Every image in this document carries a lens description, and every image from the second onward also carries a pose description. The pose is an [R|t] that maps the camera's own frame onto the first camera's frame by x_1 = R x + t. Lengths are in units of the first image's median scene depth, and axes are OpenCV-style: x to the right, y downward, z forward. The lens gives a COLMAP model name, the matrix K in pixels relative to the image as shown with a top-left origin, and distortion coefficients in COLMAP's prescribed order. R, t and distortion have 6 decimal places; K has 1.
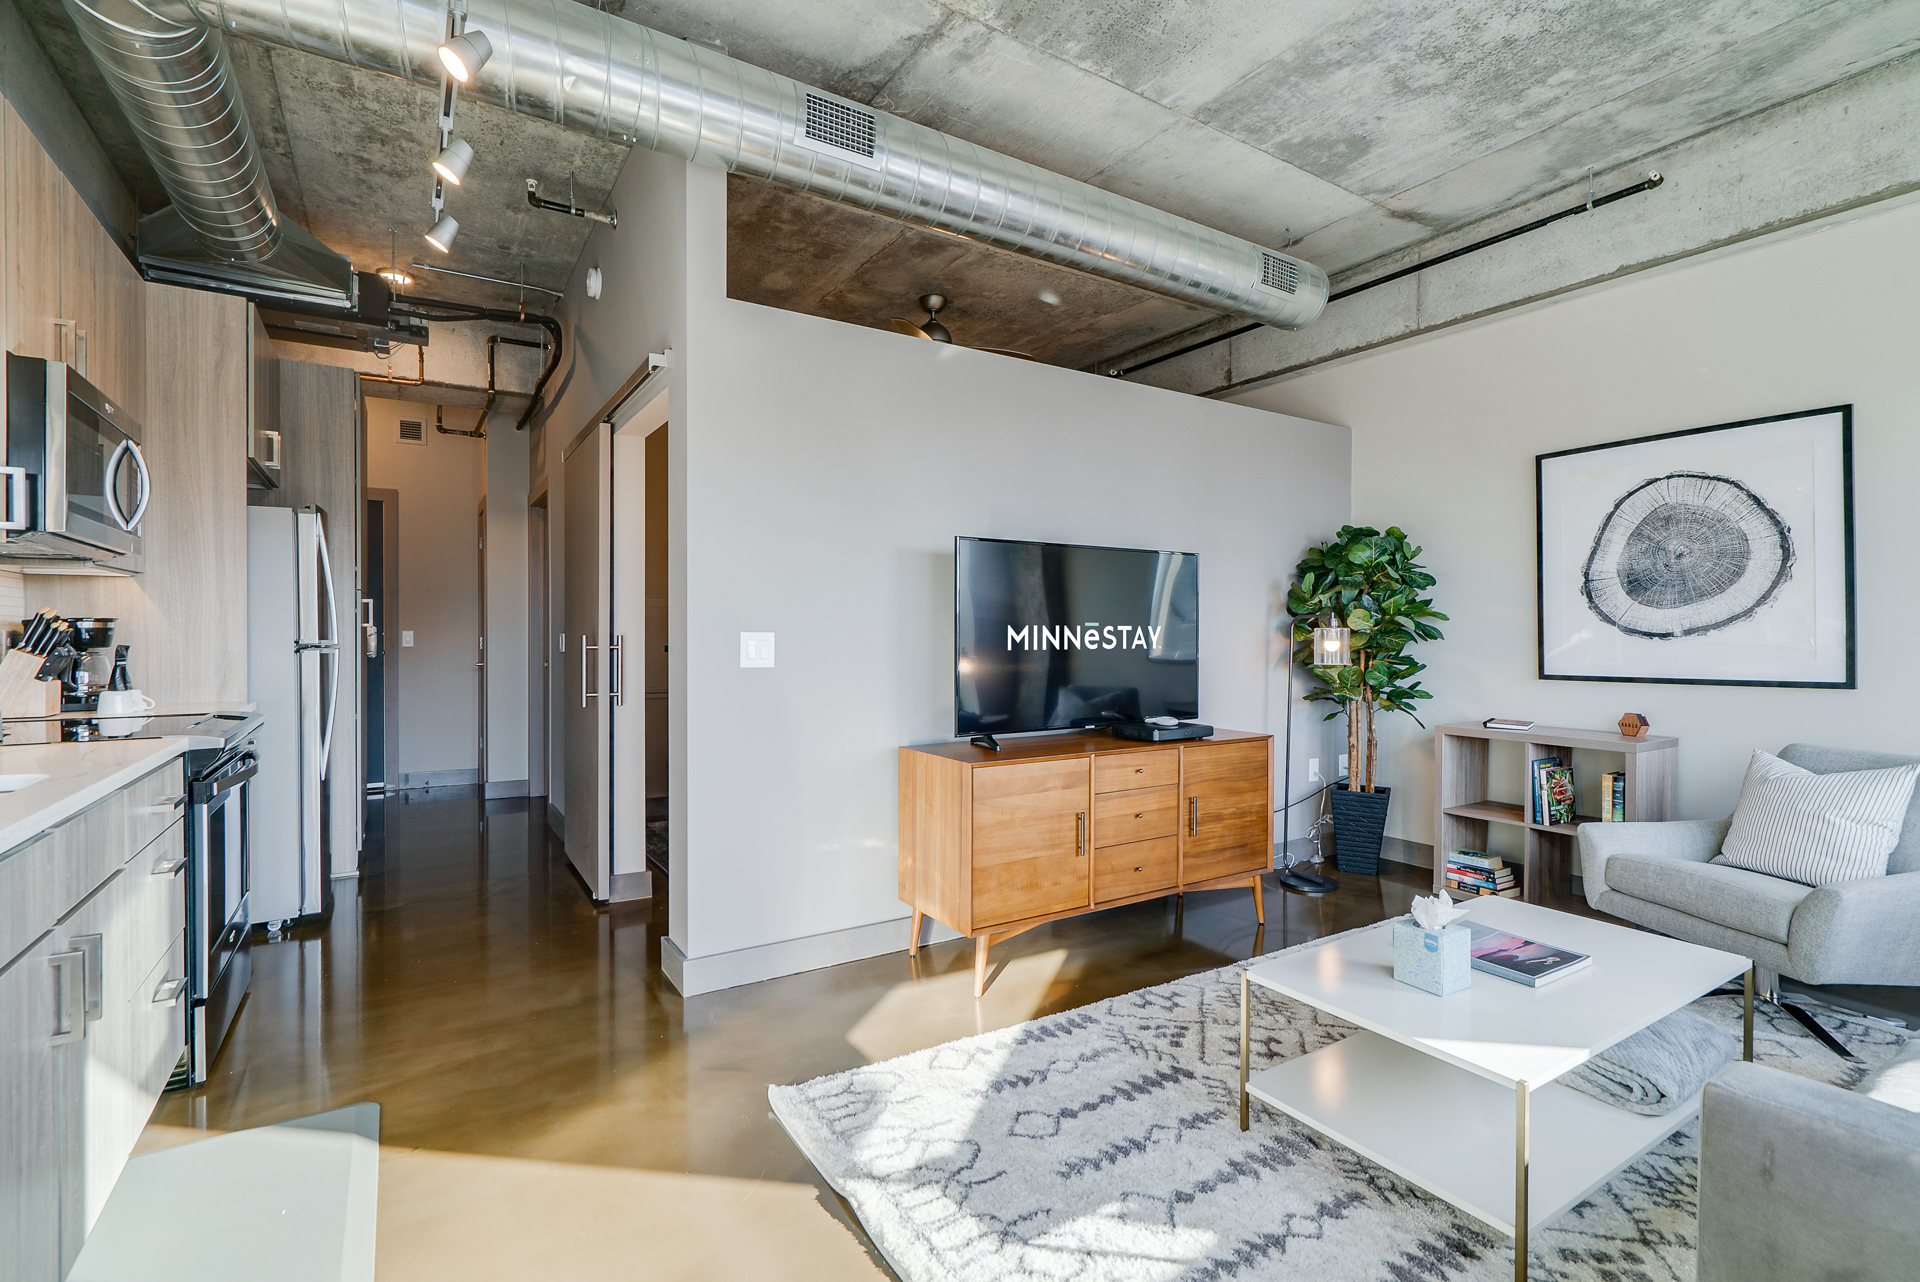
lens RADIAL K [[875.6, 0, 954.2], [0, 875.6, 633.0], [0, 0, 1]] dist [-0.005211, 0.001690]
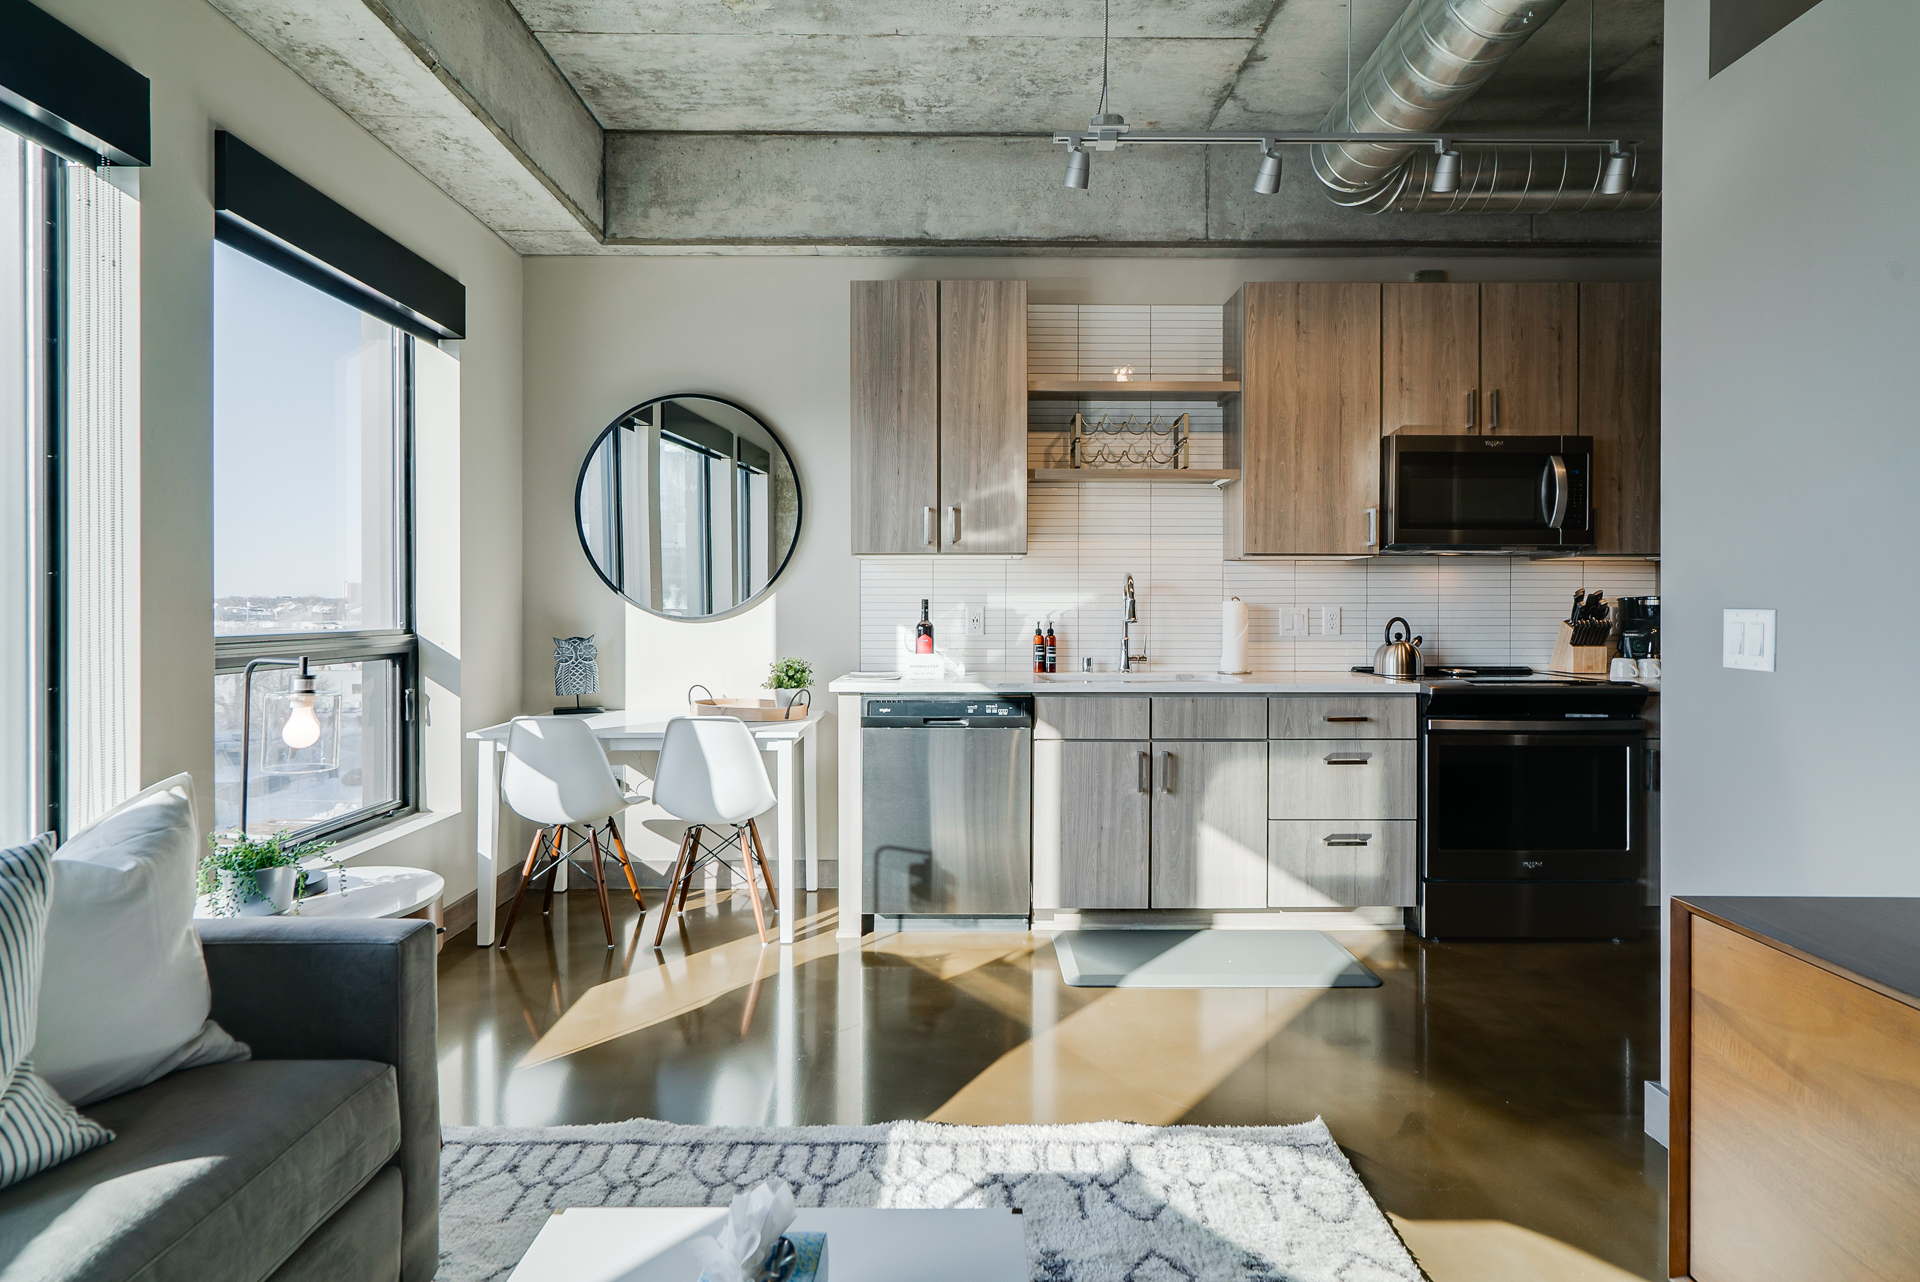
lens RADIAL K [[982.4, 0, 968.5], [0, 982.4, 609.5], [0, 0, 1]] dist [-0.001145, 0.000772]
pose [[-0.535474, 0.000433, -0.844552, 0.535515], [-0.004928, 0.999981, 0.003638, -0.000300], [0.844537, 0.006110, -0.535462, 0.798155]]
